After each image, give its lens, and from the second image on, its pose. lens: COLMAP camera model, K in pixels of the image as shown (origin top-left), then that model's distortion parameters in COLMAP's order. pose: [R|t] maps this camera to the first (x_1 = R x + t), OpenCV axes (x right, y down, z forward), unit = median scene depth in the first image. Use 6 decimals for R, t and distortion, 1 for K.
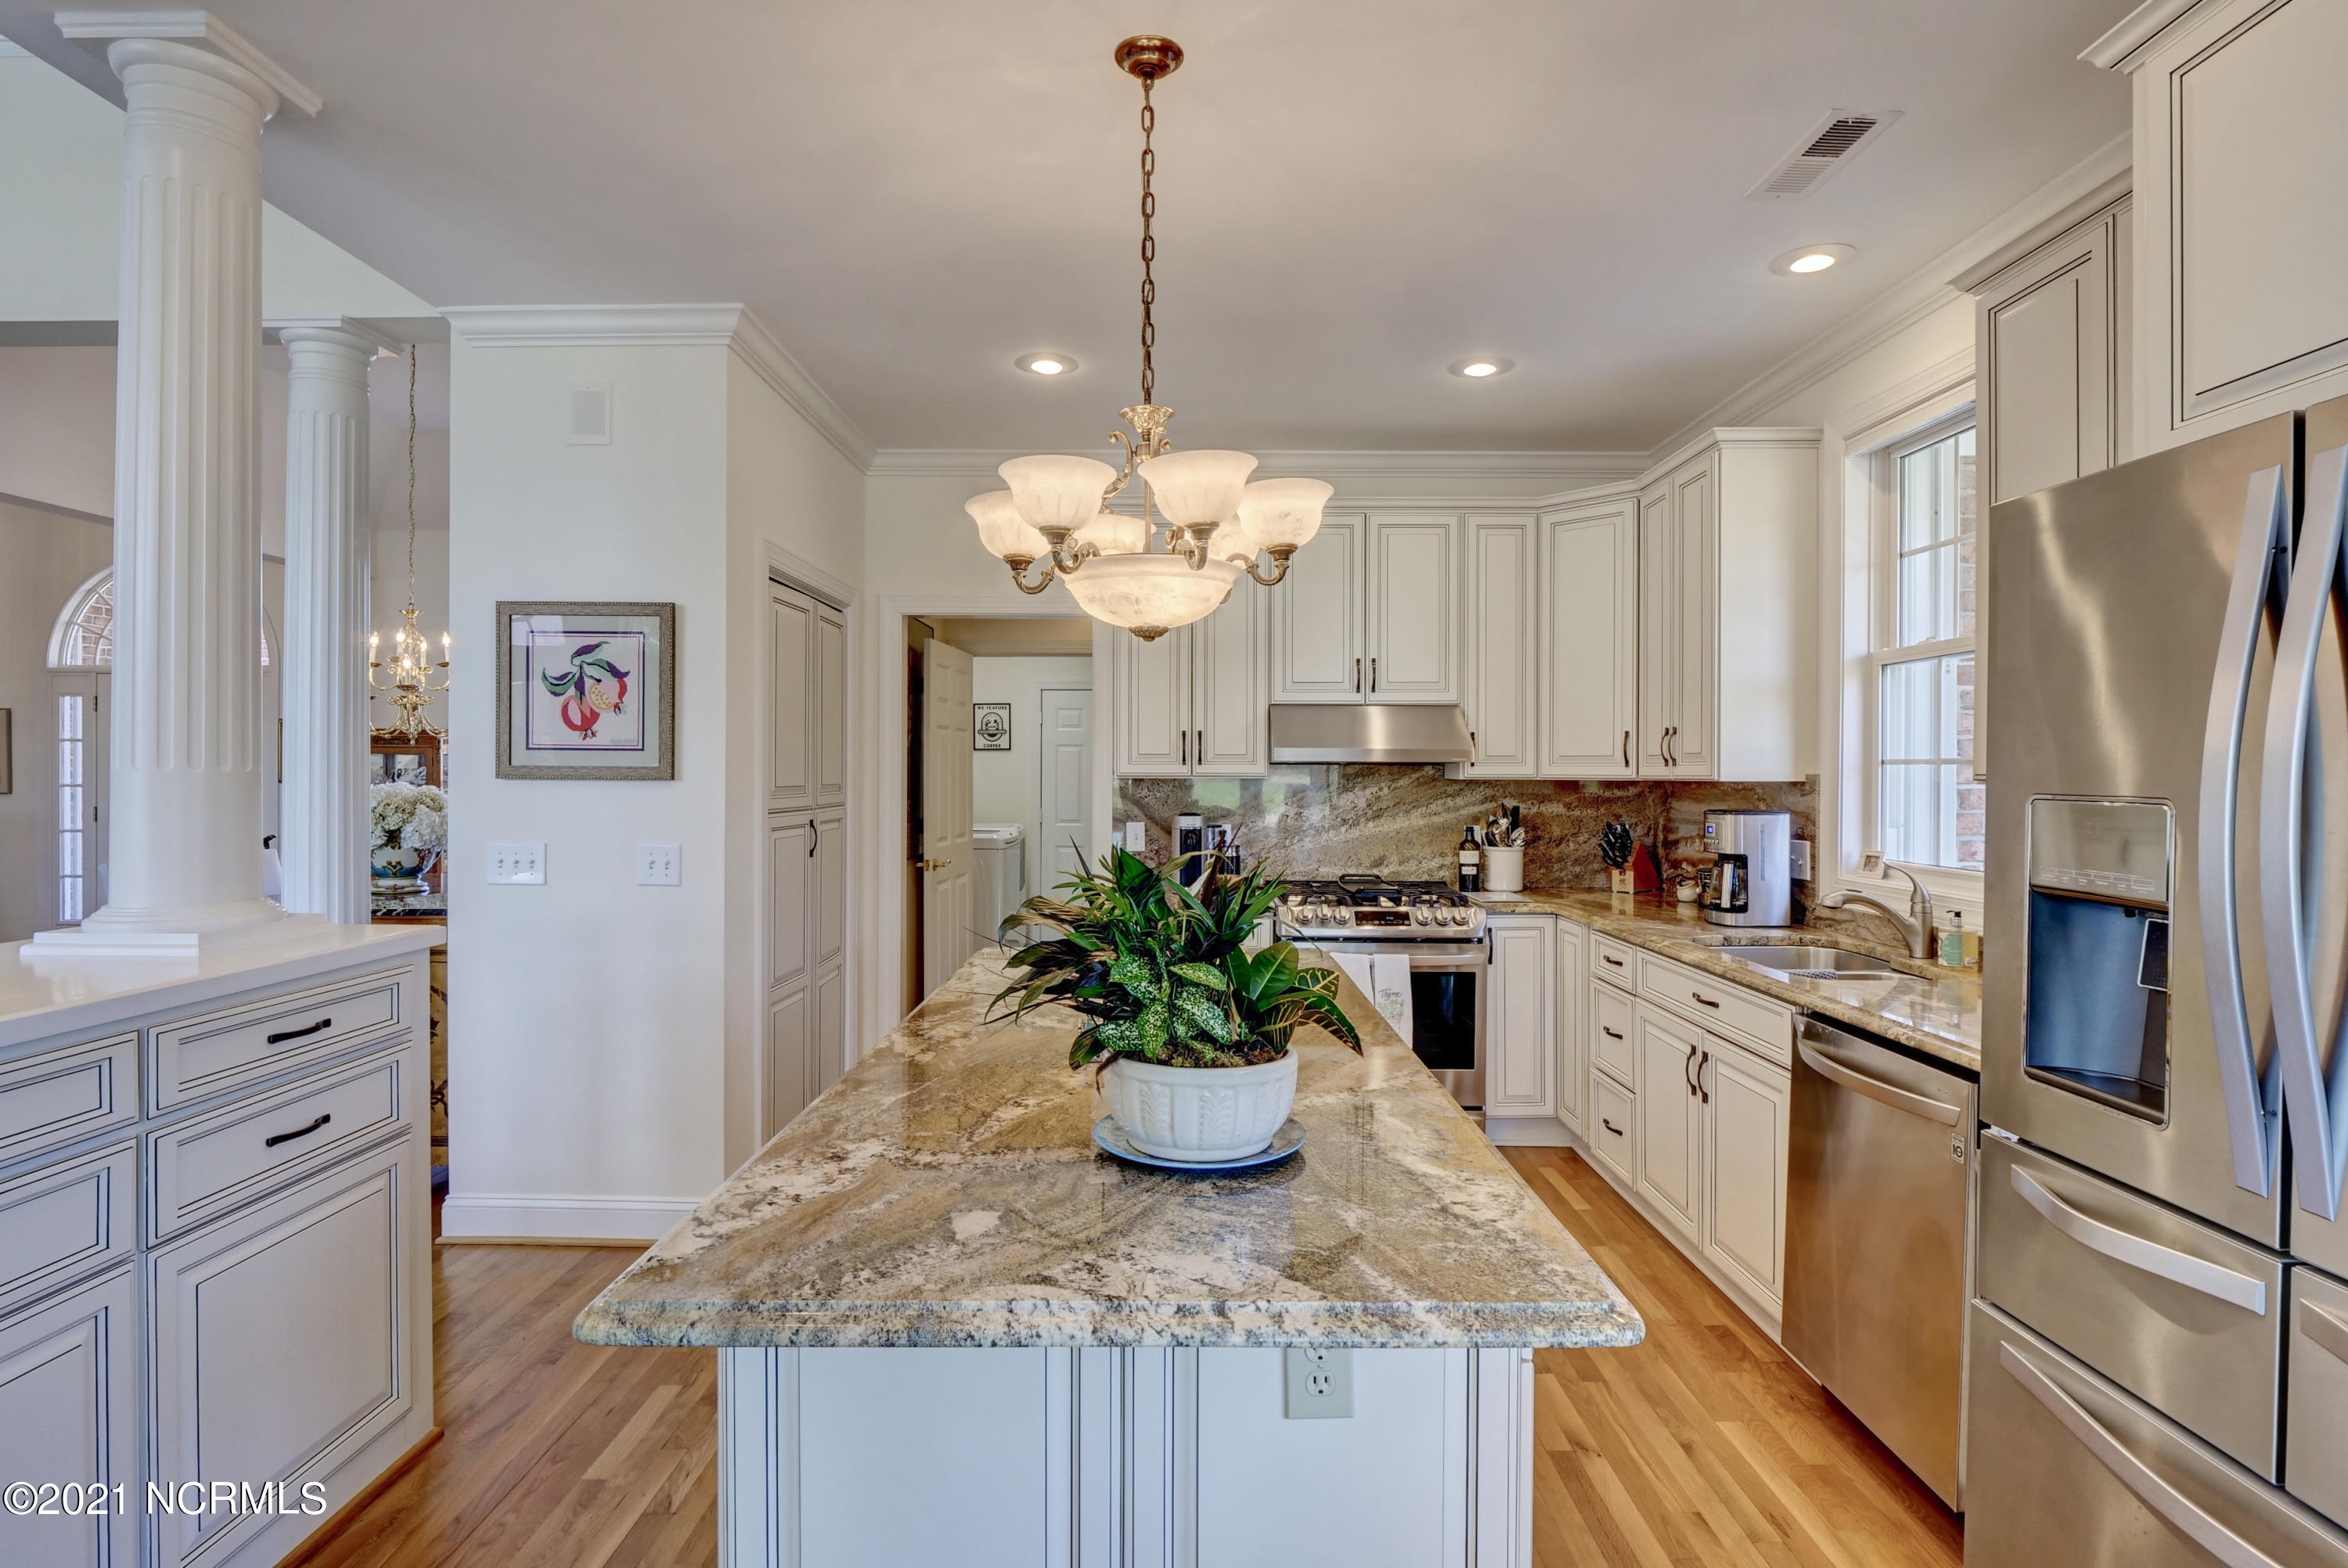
lens RADIAL K [[1140.5, 0, 1175.6], [0, 1140.5, 771.8], [0, 0, 1]] dist [-0.012991, -0.002588]
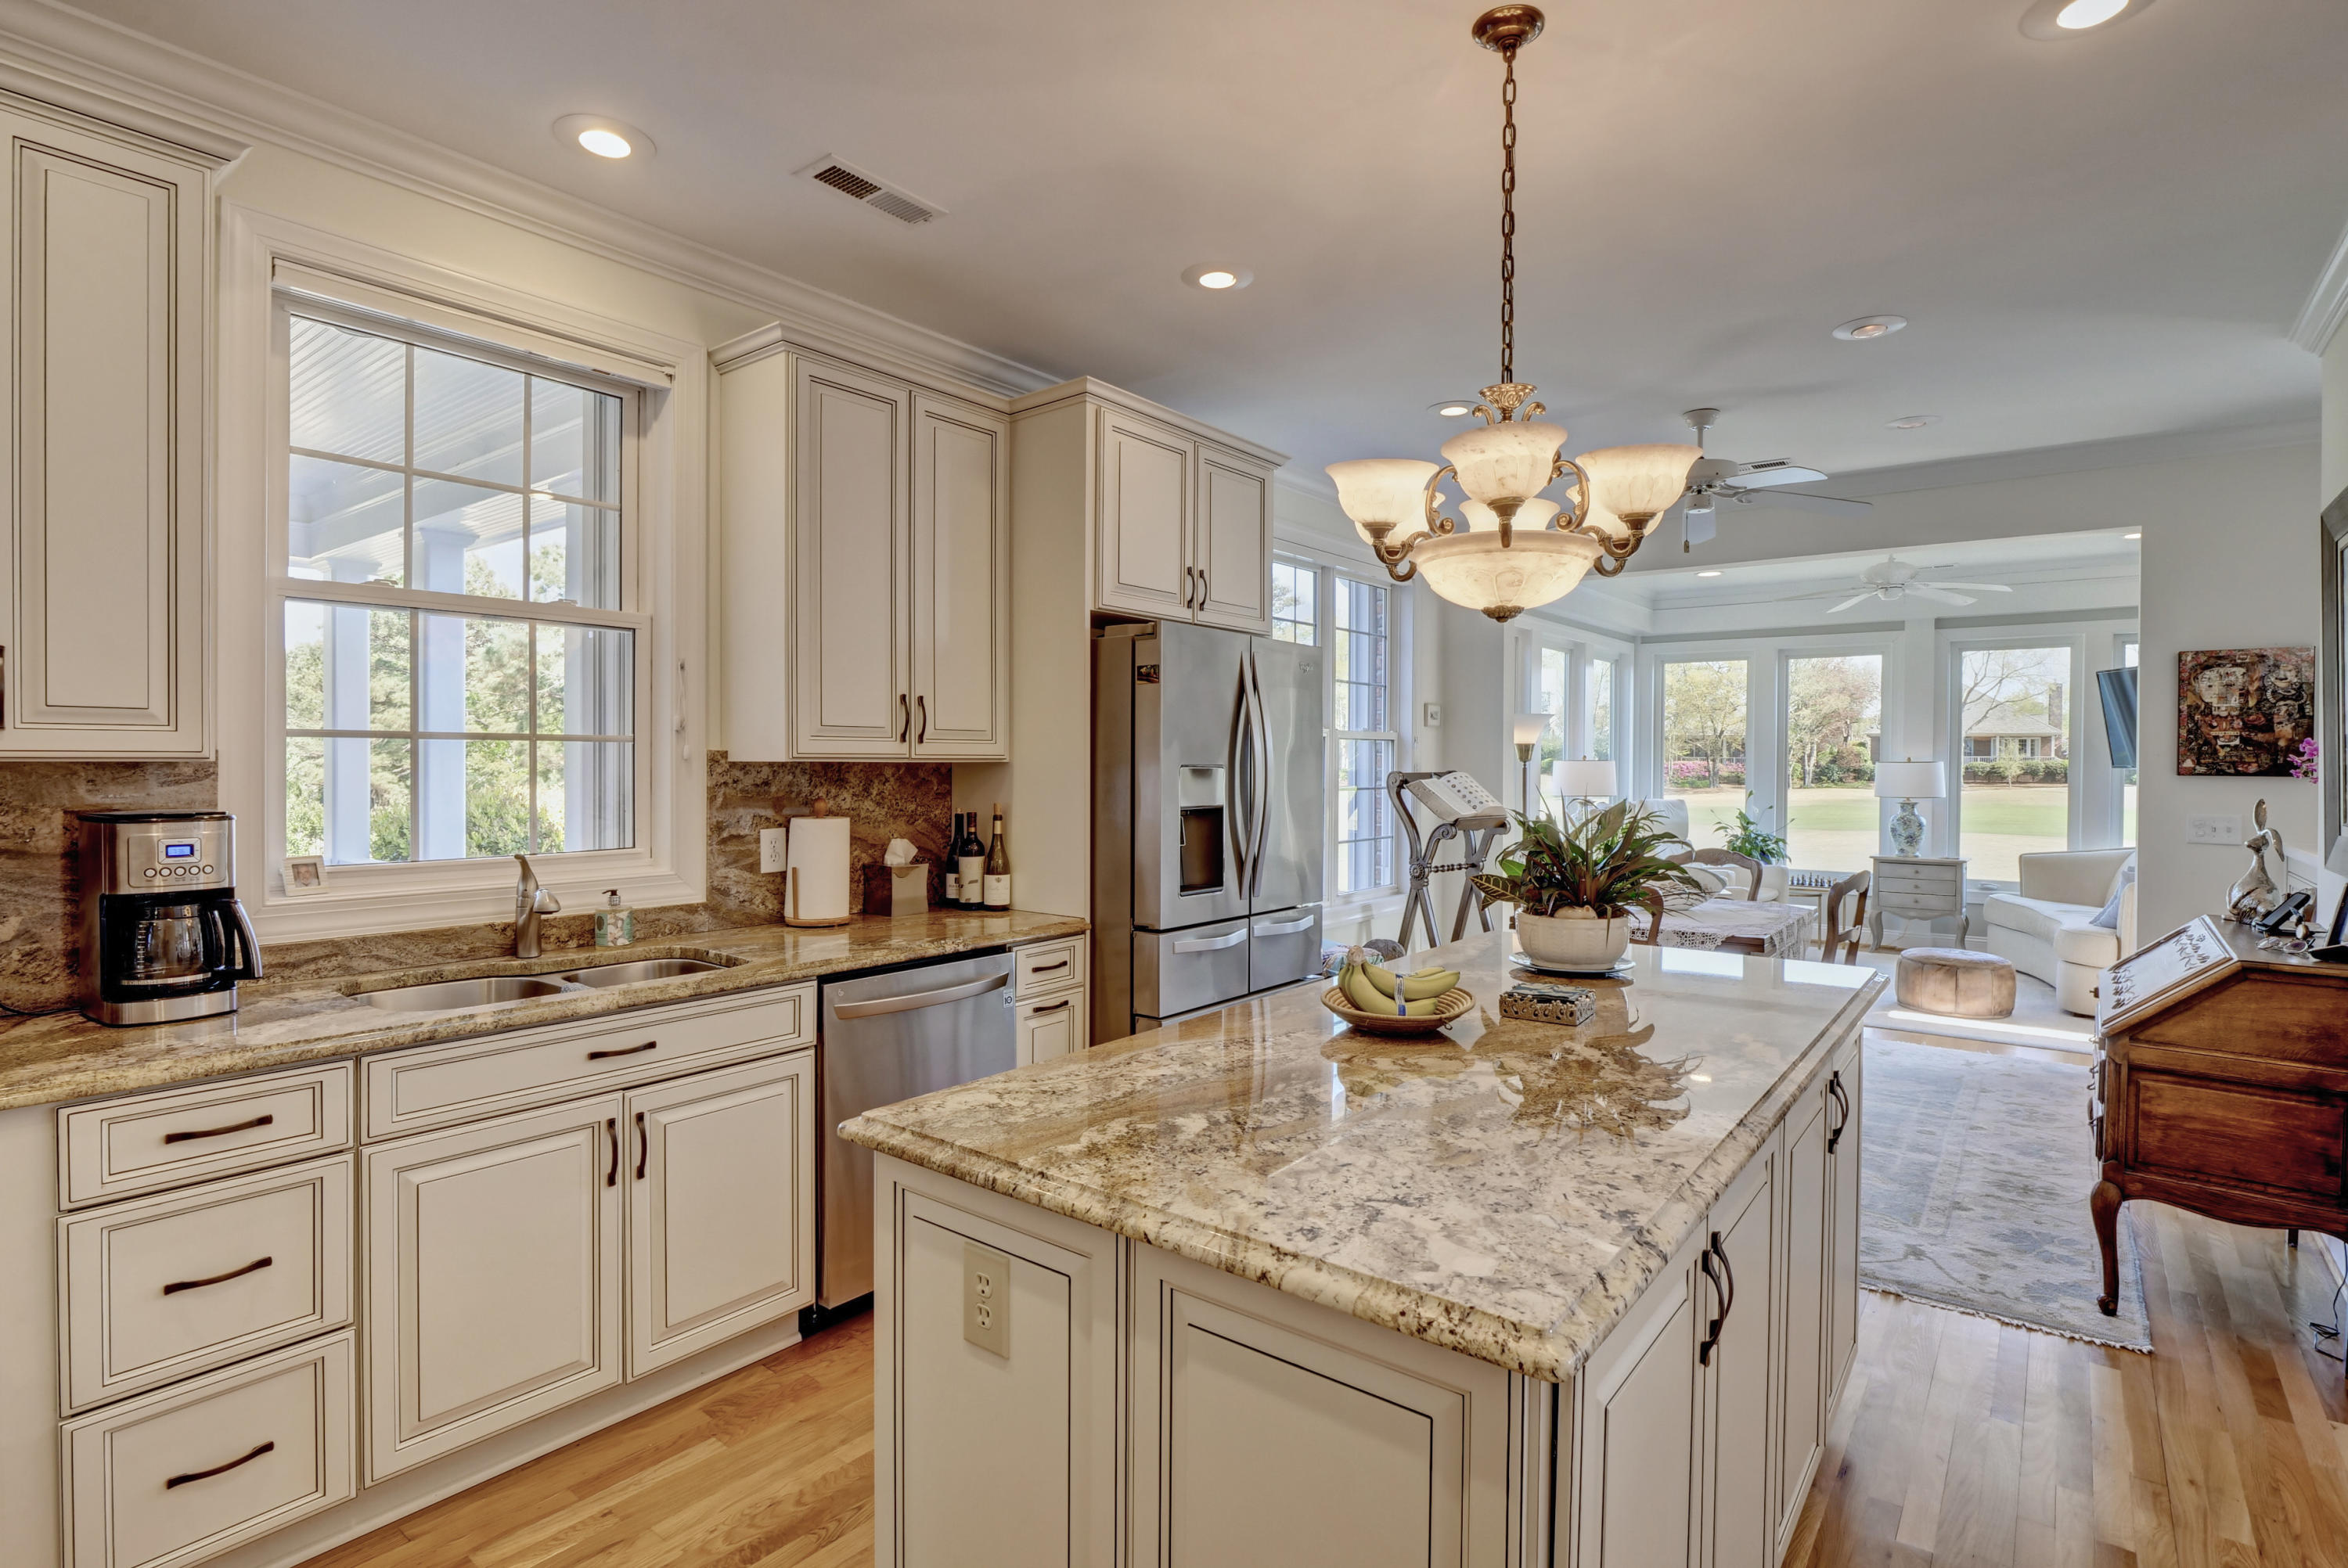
lens RADIAL K [[1140.5, 0, 1178.1], [0, 1140.5, 775.0], [0, 0, 1]] dist [-0.012991, -0.002588]
pose [[-0.785448, -0.015814, 0.618726, -0.212951], [-0.007733, 0.999846, 0.015738, 0.002137], [-0.618879, 0.007577, -0.785449, 1.000526]]
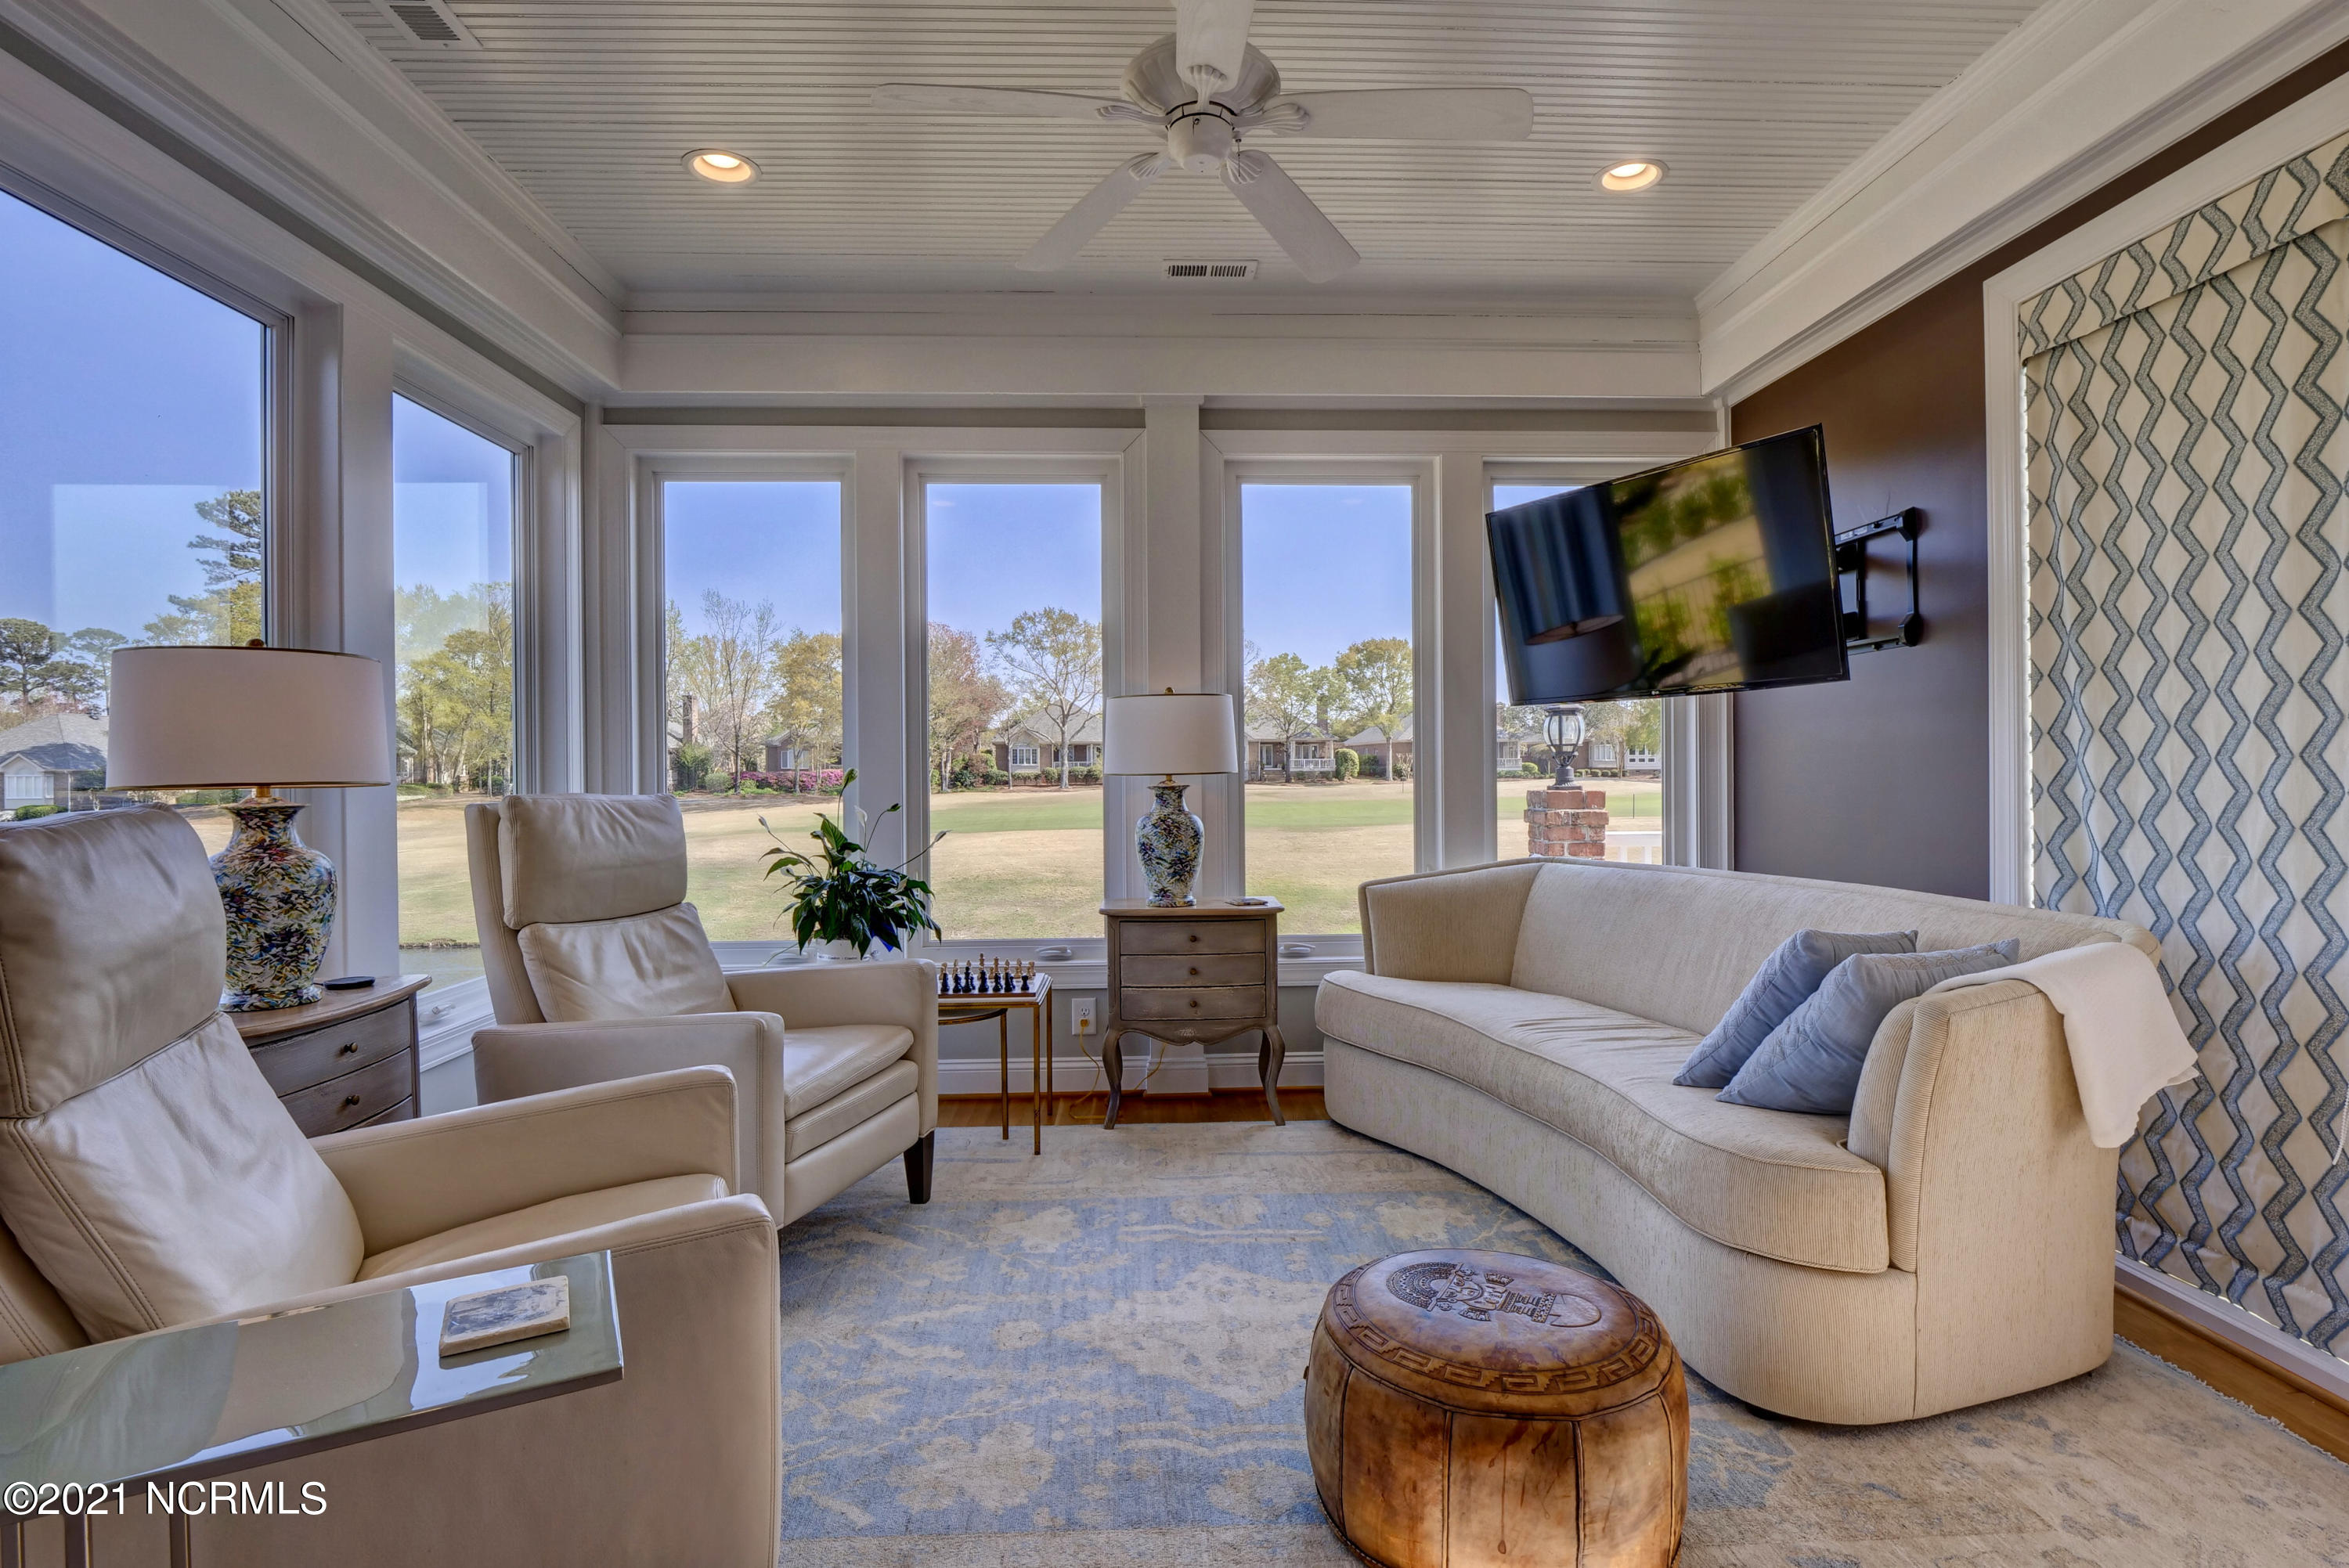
lens RADIAL K [[1141.0, 0, 1183.4], [0, 1141.0, 770.6], [0, 0, 1]] dist [-0.012991, -0.002588]
pose [[-0.998928, 0.006437, -0.045852, 0.038071], [0.006385, 0.999979, 0.001277, 0.057271], [0.045859, 0.000983, -0.998947, -0.416141]]
